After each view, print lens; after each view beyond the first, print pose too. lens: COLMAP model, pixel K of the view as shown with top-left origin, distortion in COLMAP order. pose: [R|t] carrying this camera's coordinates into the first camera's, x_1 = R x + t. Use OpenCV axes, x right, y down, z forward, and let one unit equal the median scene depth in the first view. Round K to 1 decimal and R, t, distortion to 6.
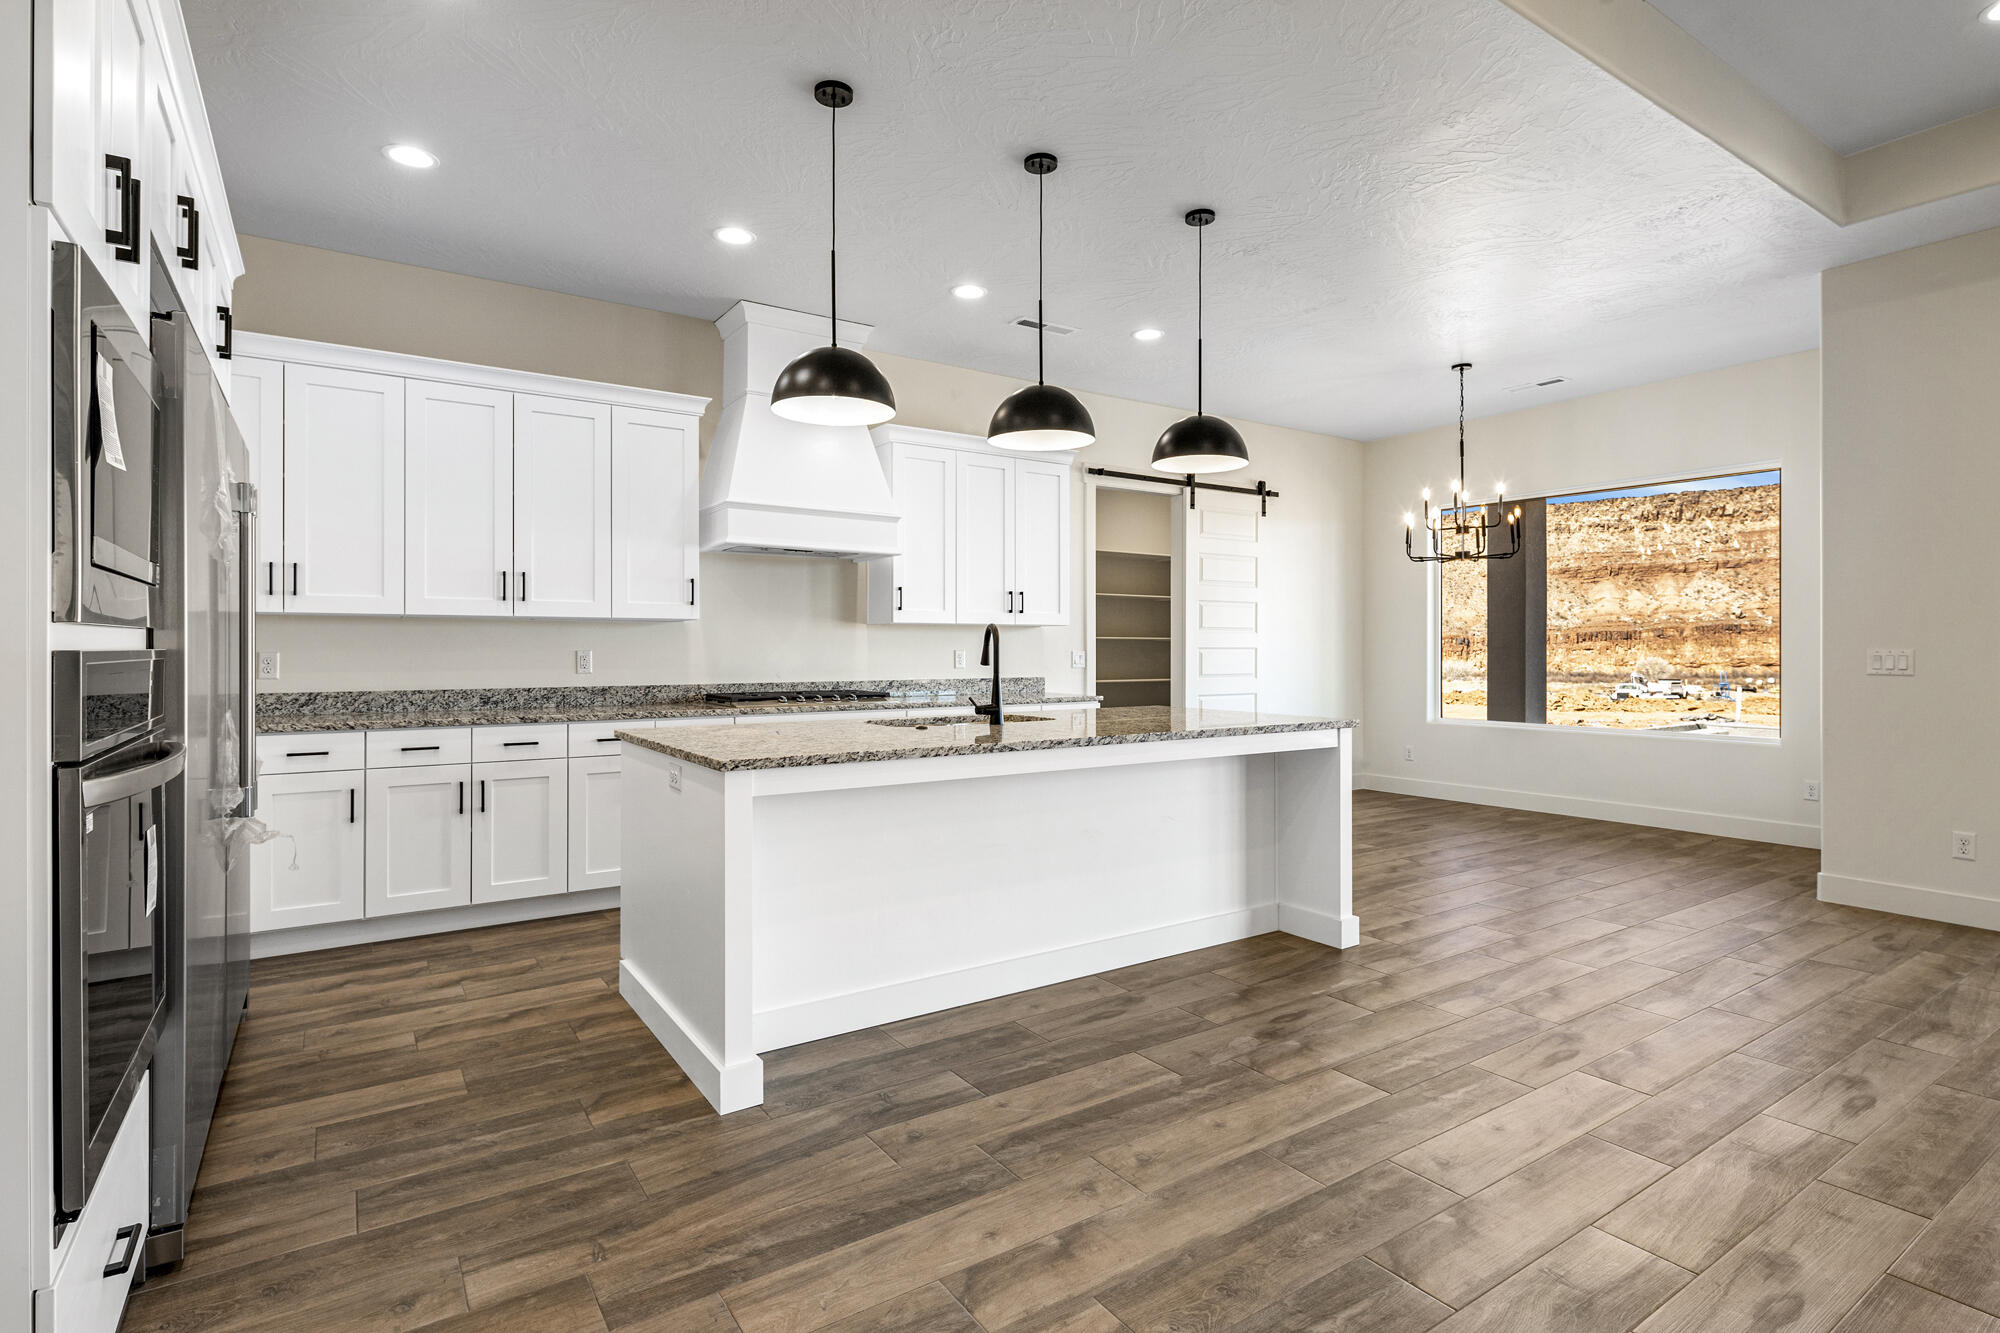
lens RADIAL K [[983.1, 0, 1000.0], [0, 983.1, 646.3], [0, 0, 1]] dist [0.003566, -0.001607]
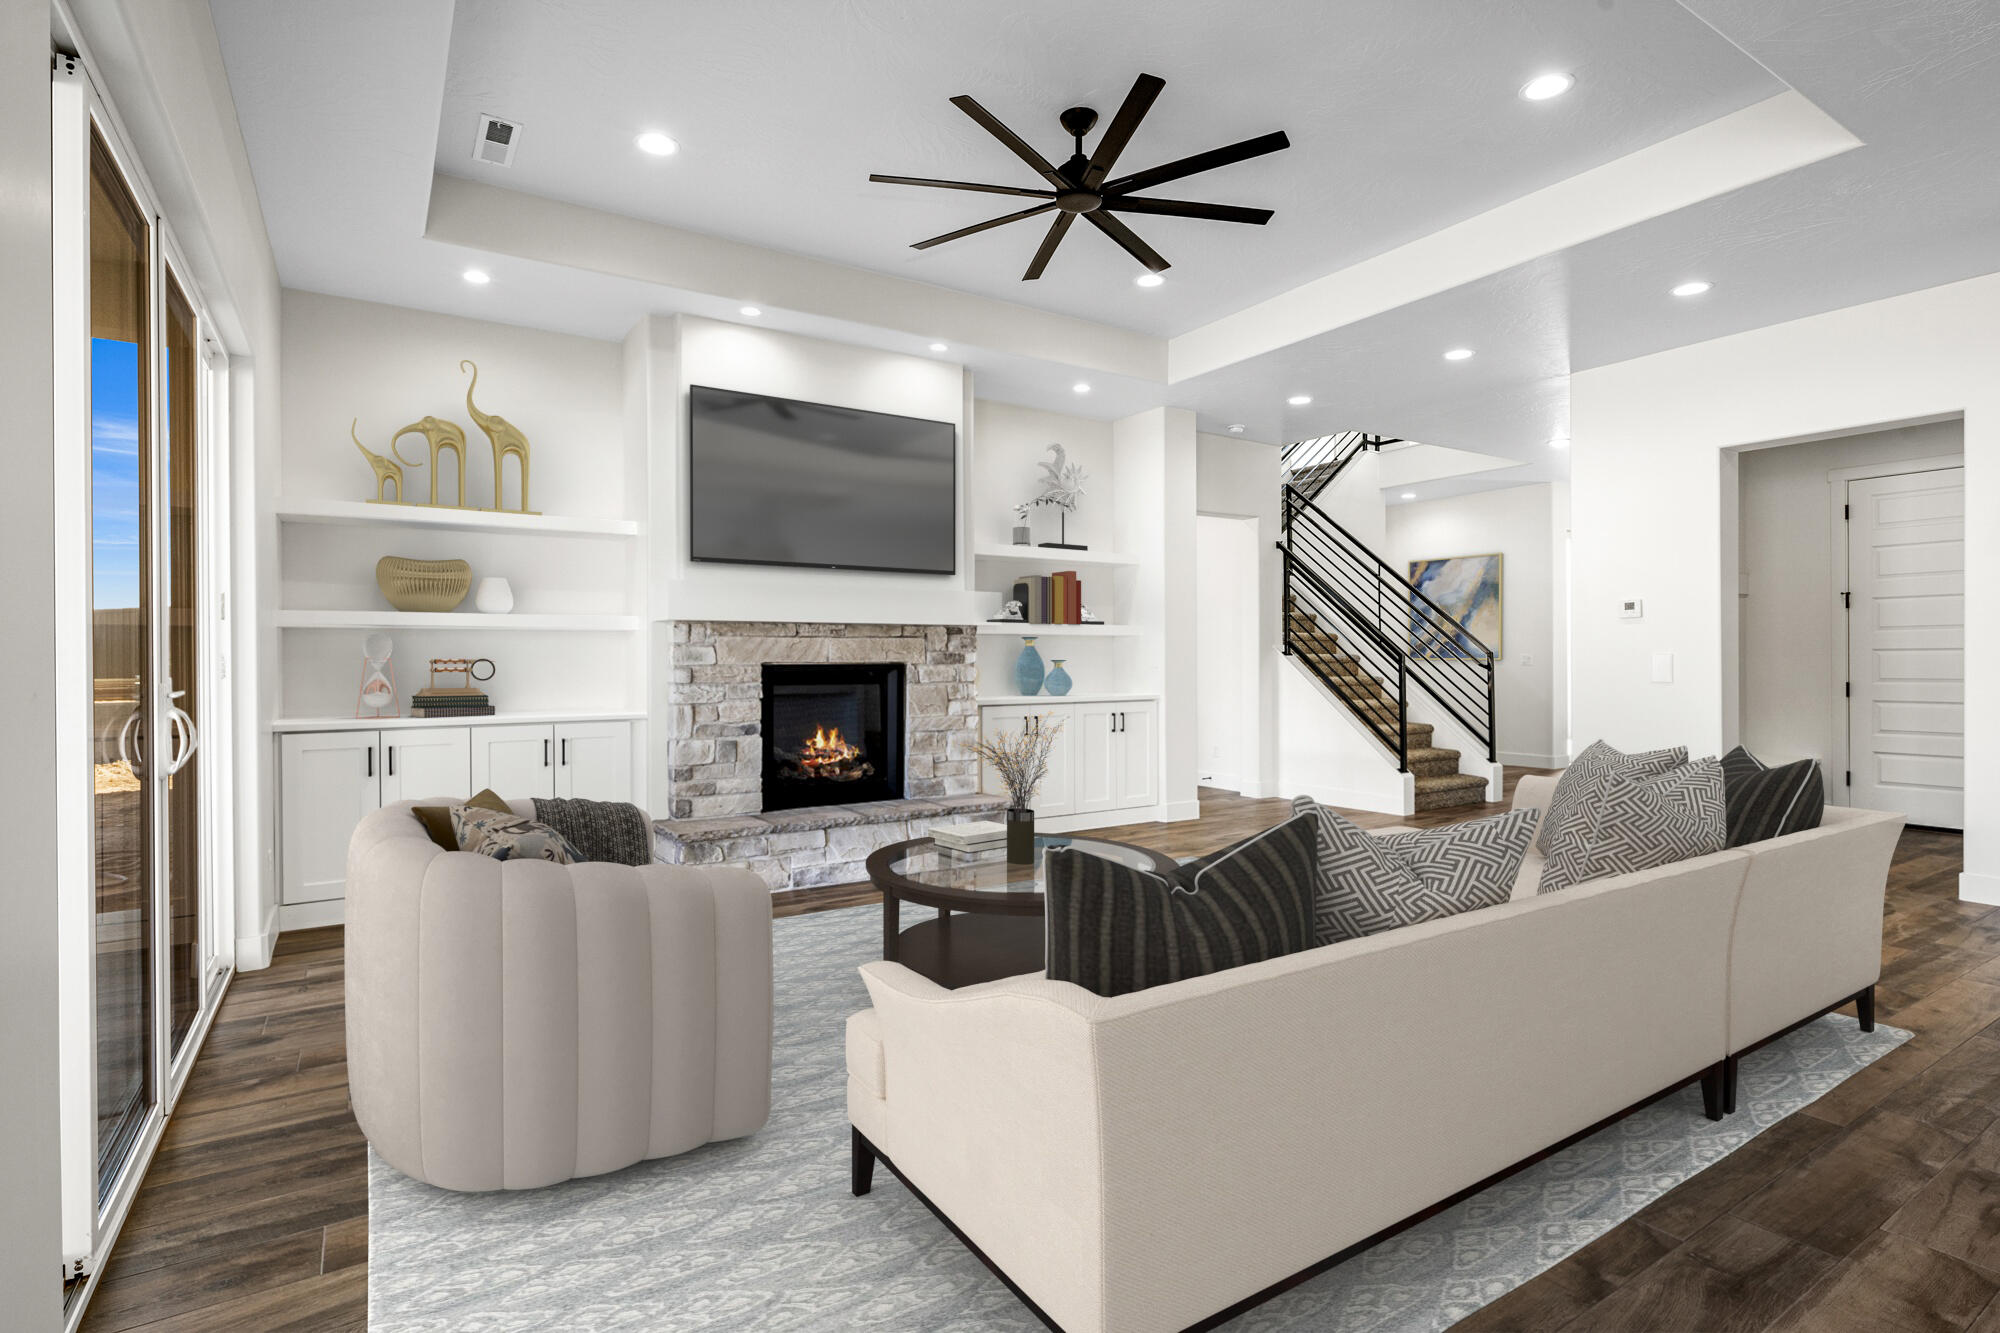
lens RADIAL K [[976.1, 0, 993.1], [0, 976.1, 661.6], [0, 0, 1]] dist [0.001703, -0.000327]
pose [[-0.999677, 0.004344, 0.025051, 0.907248], [0.004413, 0.999987, 0.002709, 0.002446], [-0.025039, 0.002818, -0.999682, 1.590697]]
